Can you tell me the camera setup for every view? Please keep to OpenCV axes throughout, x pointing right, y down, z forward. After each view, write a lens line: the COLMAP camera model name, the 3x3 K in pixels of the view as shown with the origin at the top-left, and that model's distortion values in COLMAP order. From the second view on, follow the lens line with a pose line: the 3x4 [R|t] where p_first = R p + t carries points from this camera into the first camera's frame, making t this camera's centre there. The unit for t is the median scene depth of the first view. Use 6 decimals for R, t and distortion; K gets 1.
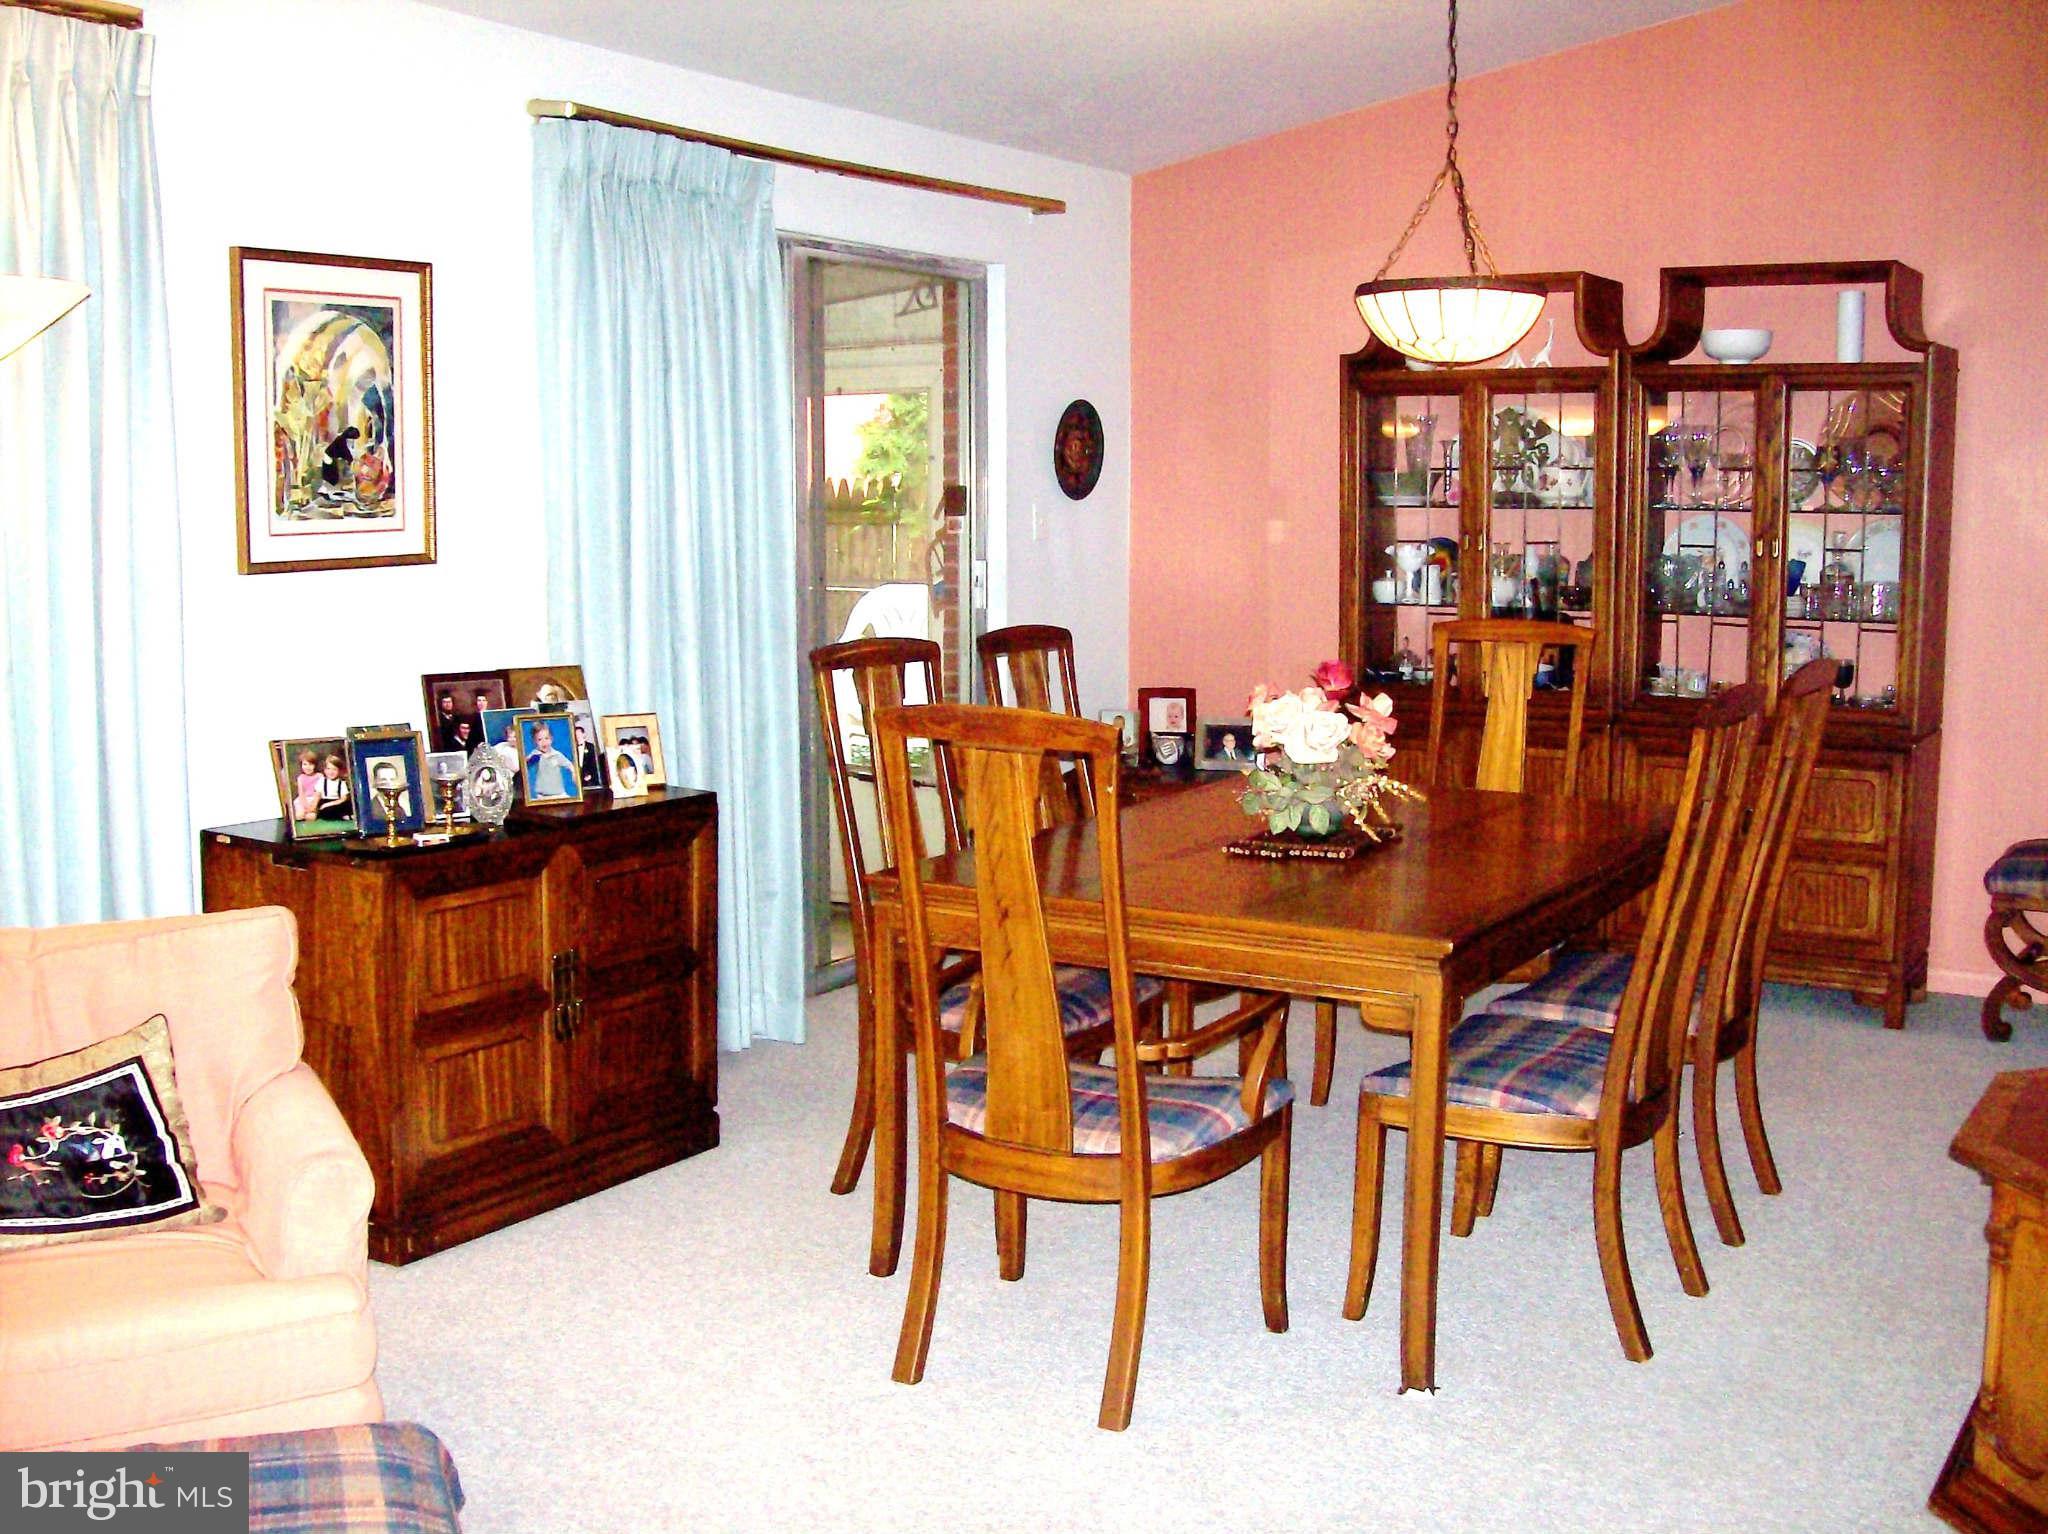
lens RADIAL K [[2076.2, 0, 1026.5], [0, 2076.2, 756.4], [0, 0, 1]] dist [-0.138573, 0.000000]
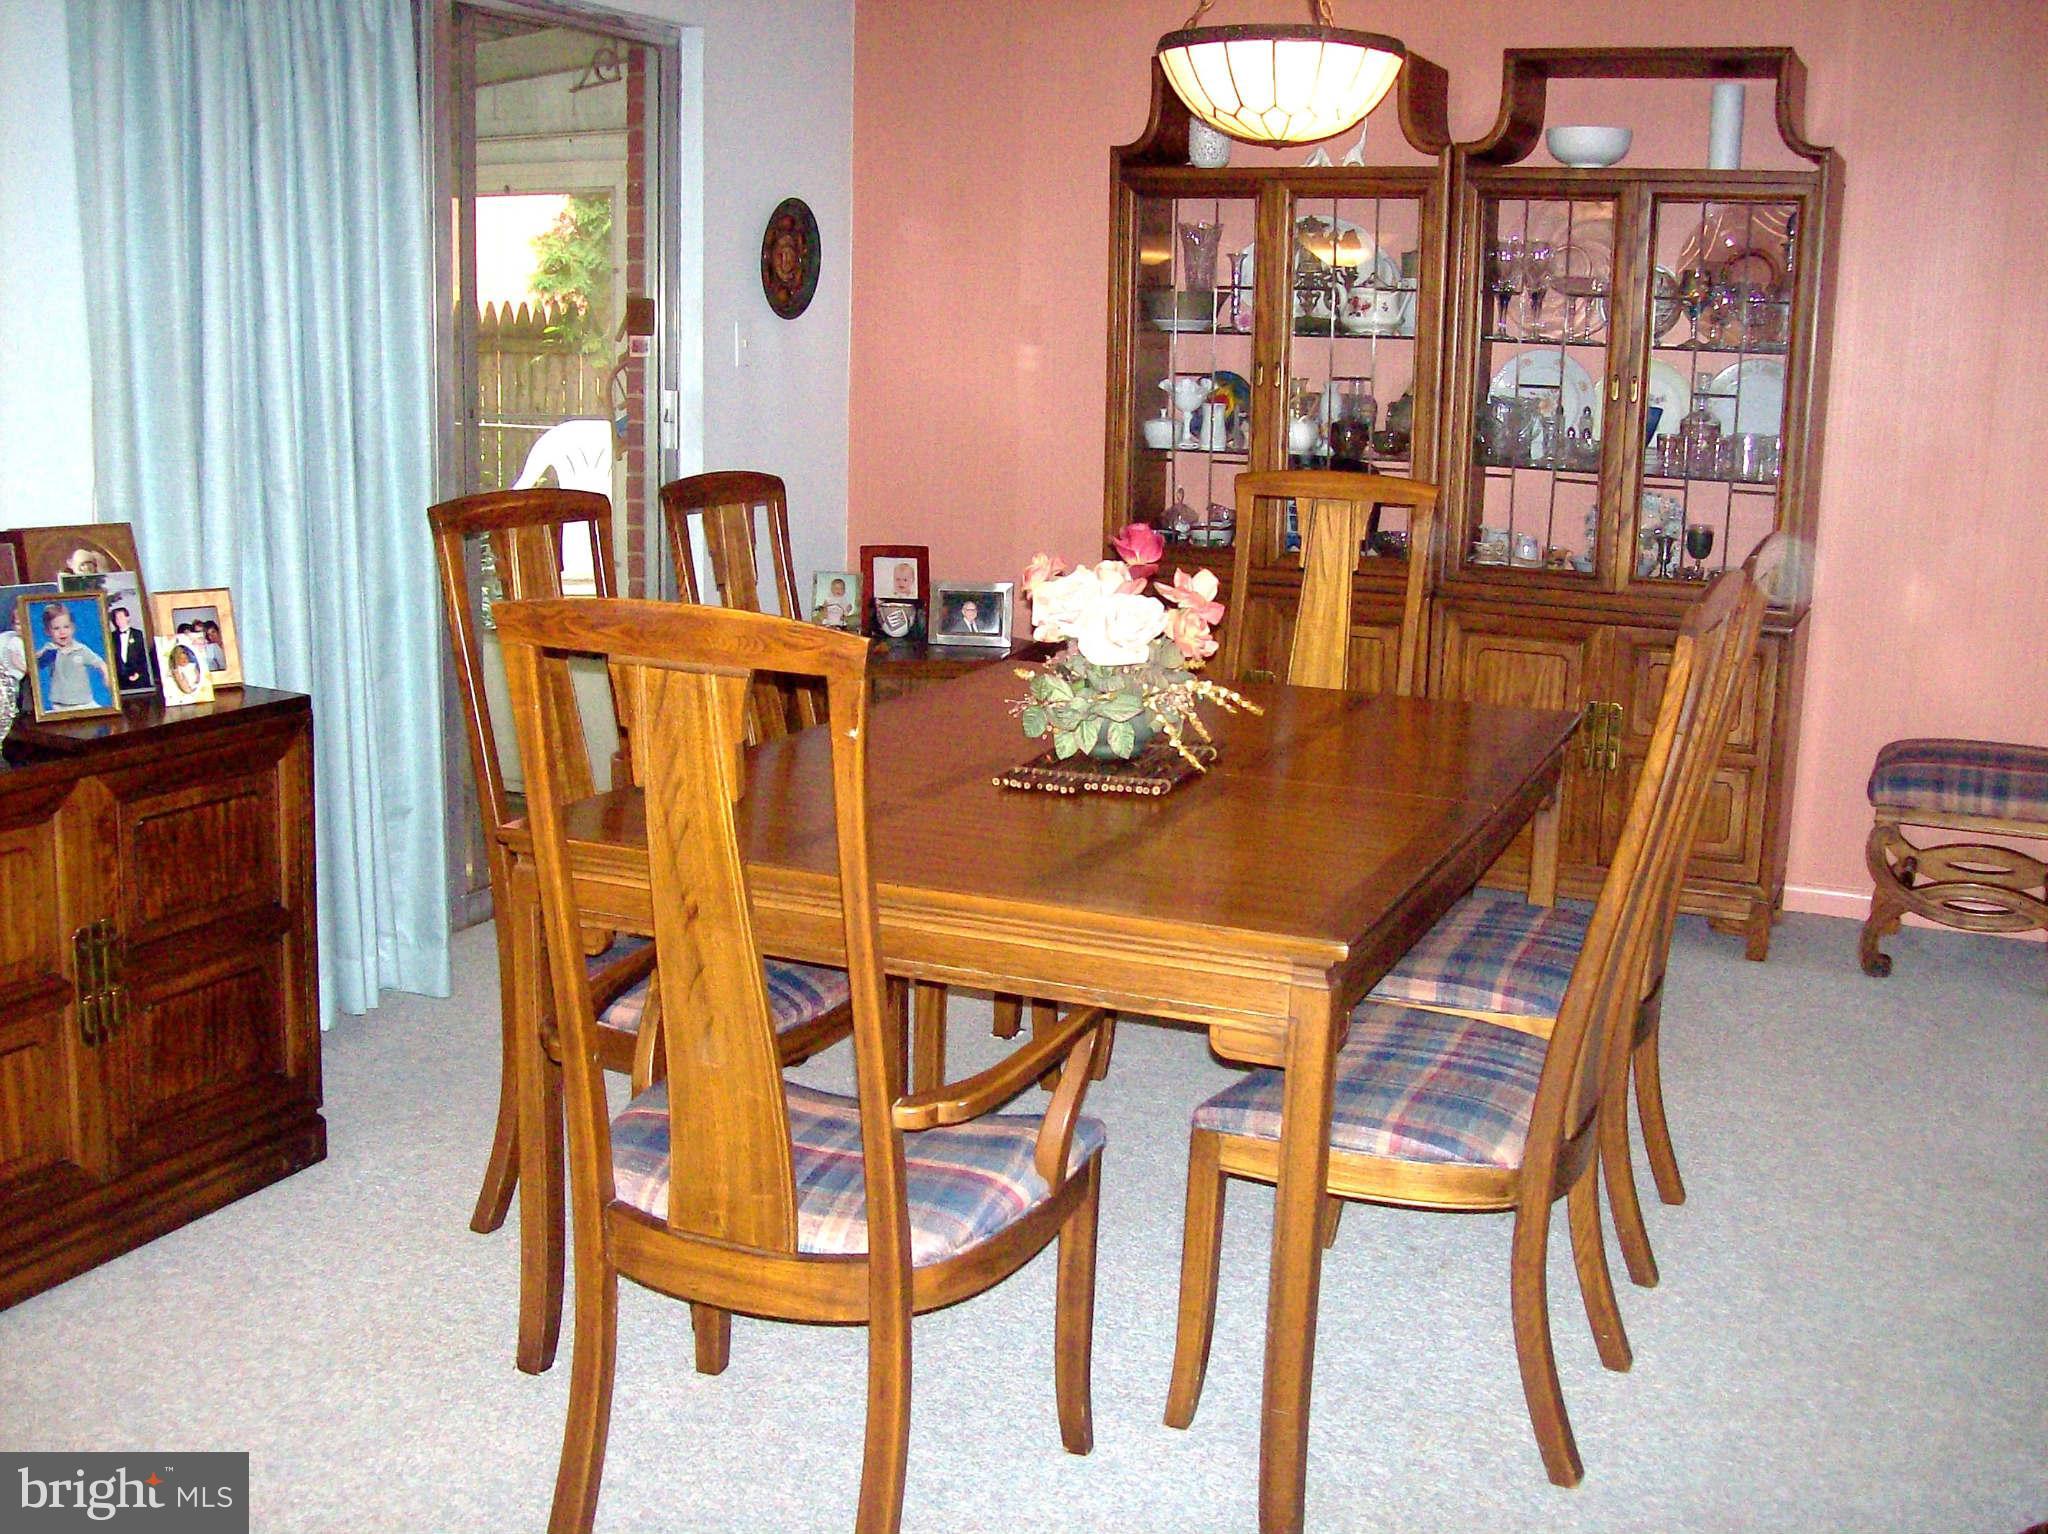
lens RADIAL K [[2076.2, 0, 1010.9], [0, 2076.2, 761.8], [0, 0, 1]] dist [-0.138573, 0.000000]
pose [[0.990884, -0.004693, 0.134635, 0.001077], [-0.005871, 0.996939, 0.077959, -0.017620], [-0.134589, -0.078039, 0.987824, 0.239960]]
